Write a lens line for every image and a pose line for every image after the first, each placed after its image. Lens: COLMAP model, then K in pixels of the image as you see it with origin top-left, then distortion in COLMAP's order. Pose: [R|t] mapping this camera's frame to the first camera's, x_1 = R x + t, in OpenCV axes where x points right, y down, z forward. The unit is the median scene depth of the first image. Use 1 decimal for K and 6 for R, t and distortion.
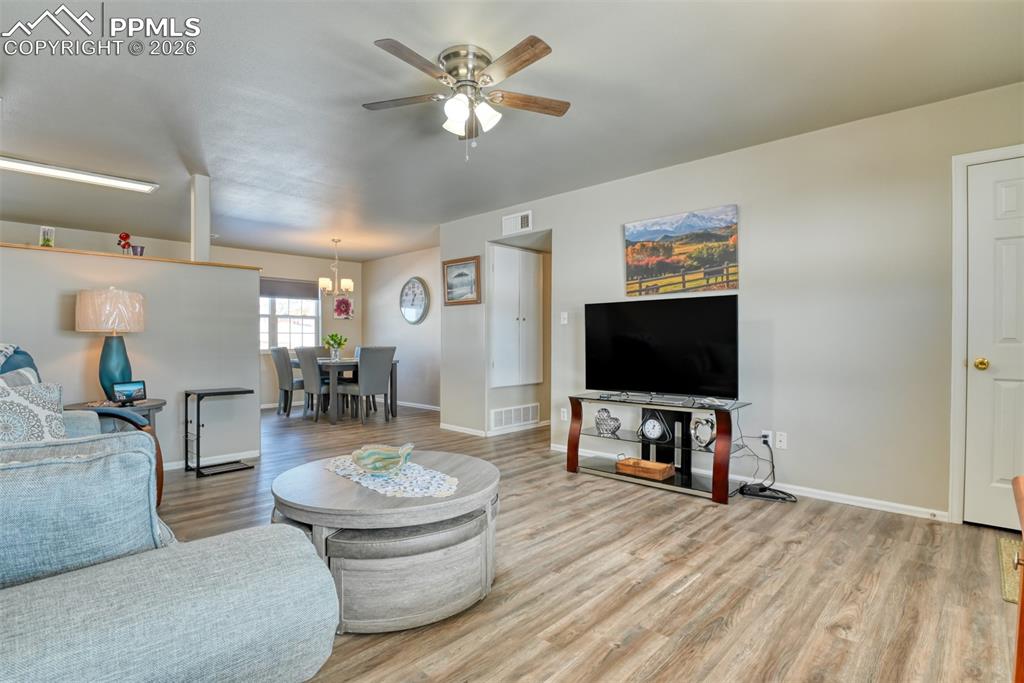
lens RADIAL K [[506.2, 0, 517.5], [0, 506.2, 344.4], [0, 0, 1]] dist [-0.025456, -0.002854]
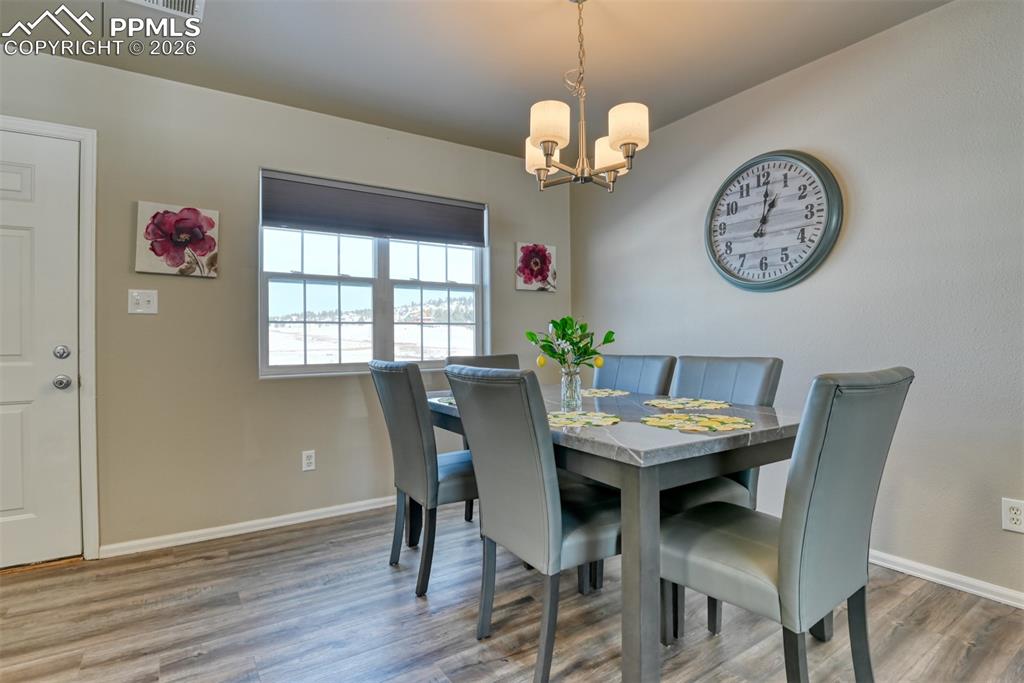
lens RADIAL K [[506.2, 0, 514.2], [0, 506.2, 336.4], [0, 0, 1]] dist [-0.025456, -0.002854]
pose [[0.972201, -0.009523, -0.233954, -0.588587], [0.006235, 0.999871, -0.014787, -0.009819], [0.234064, 0.012917, 0.972135, 1.281196]]
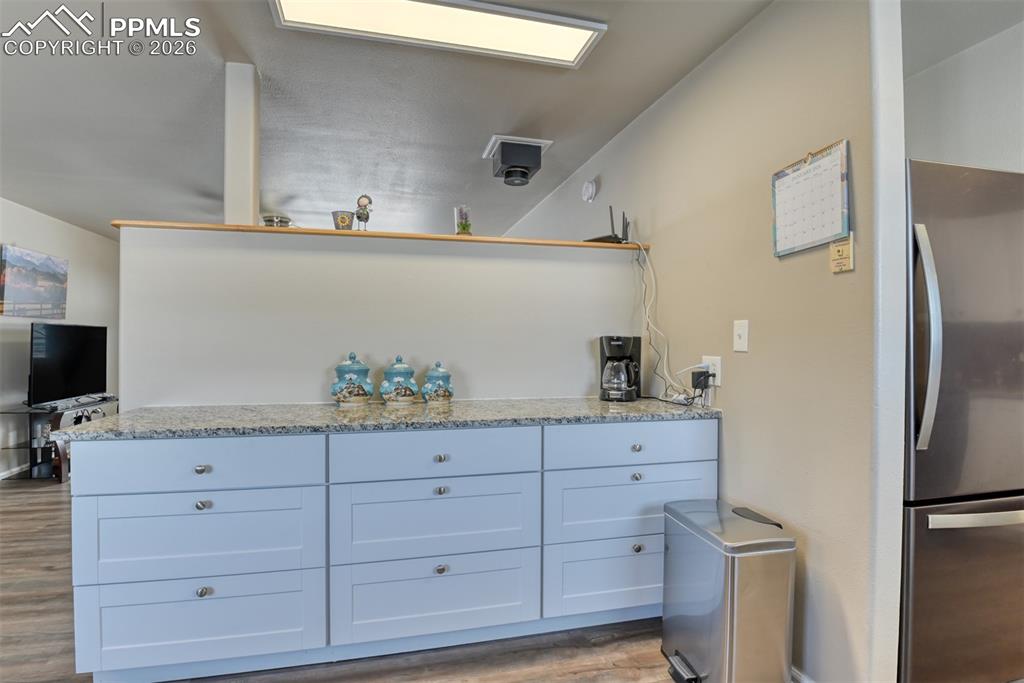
lens RADIAL K [[506.2, 0, 495.3], [0, 506.2, 345.1], [0, 0, 1]] dist [-0.025456, -0.002854]
pose [[-0.835531, -0.002227, 0.549438, -1.280811], [0.003848, 0.999944, 0.009905, -0.045906], [-0.549429, 0.010390, -0.835476, 1.441249]]
